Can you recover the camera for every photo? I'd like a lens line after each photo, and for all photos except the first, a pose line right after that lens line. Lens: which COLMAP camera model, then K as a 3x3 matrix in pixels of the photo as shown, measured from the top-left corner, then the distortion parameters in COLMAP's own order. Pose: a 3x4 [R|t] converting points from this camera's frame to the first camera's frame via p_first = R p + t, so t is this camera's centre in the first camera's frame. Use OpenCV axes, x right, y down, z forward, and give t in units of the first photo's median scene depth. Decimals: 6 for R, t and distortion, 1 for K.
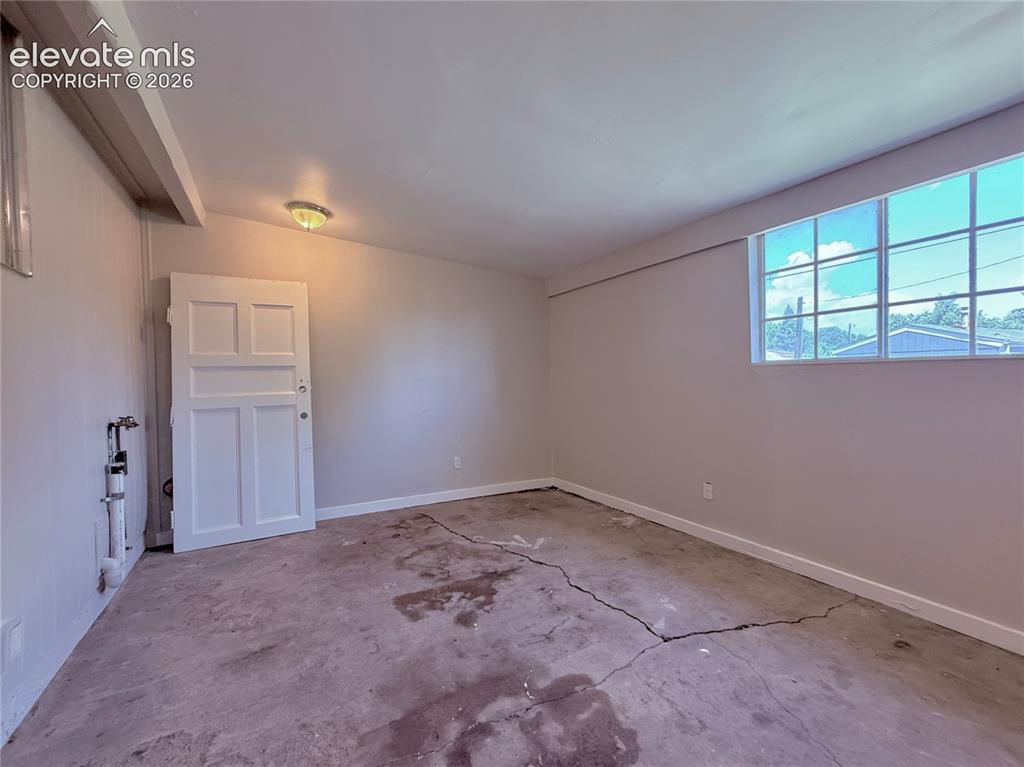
lens RADIAL K [[432.4, 0, 491.8], [0, 432.4, 385.8], [0, 0, 1]] dist [0.000781, 0.000046]
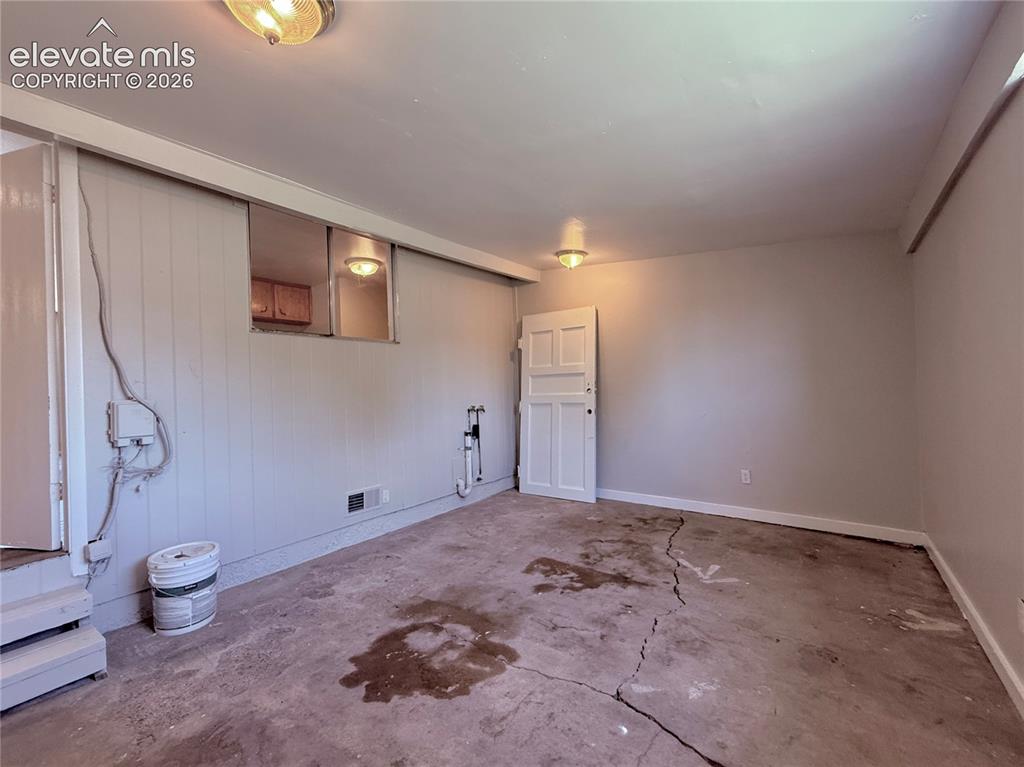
lens RADIAL K [[421.6, 0, 513.4], [0, 421.6, 382.1], [0, 0, 1]] dist [0.000234, -0.000091]
pose [[0.454022, -0.002516, -0.890987, 0.803204], [0.004740, 0.999989, -0.000408, -0.026519], [0.890978, -0.004038, 0.454029, 0.338183]]
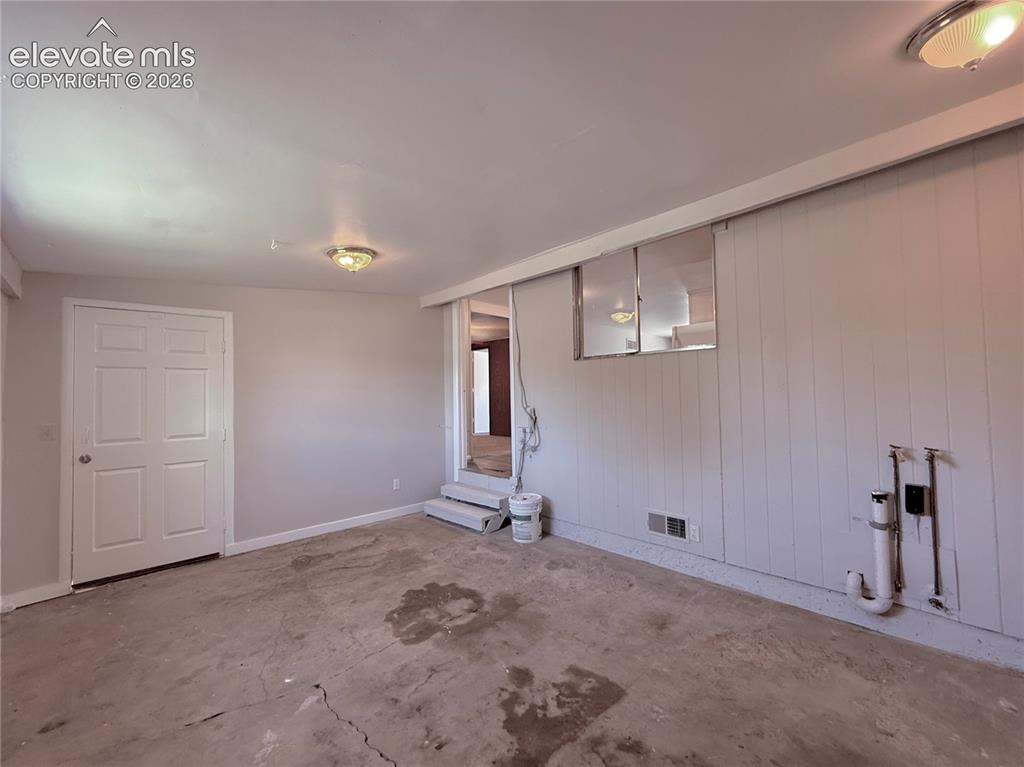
lens RADIAL K [[426.6, 0, 512.0], [0, 426.6, 383.5], [0, 0, 1]] dist [0.002812, 0.000116]
pose [[-0.955496, 0.030720, -0.293400, 0.180172], [0.033975, 0.999405, -0.006004, -0.078691], [0.293041, -0.015705, -0.955971, 1.610667]]
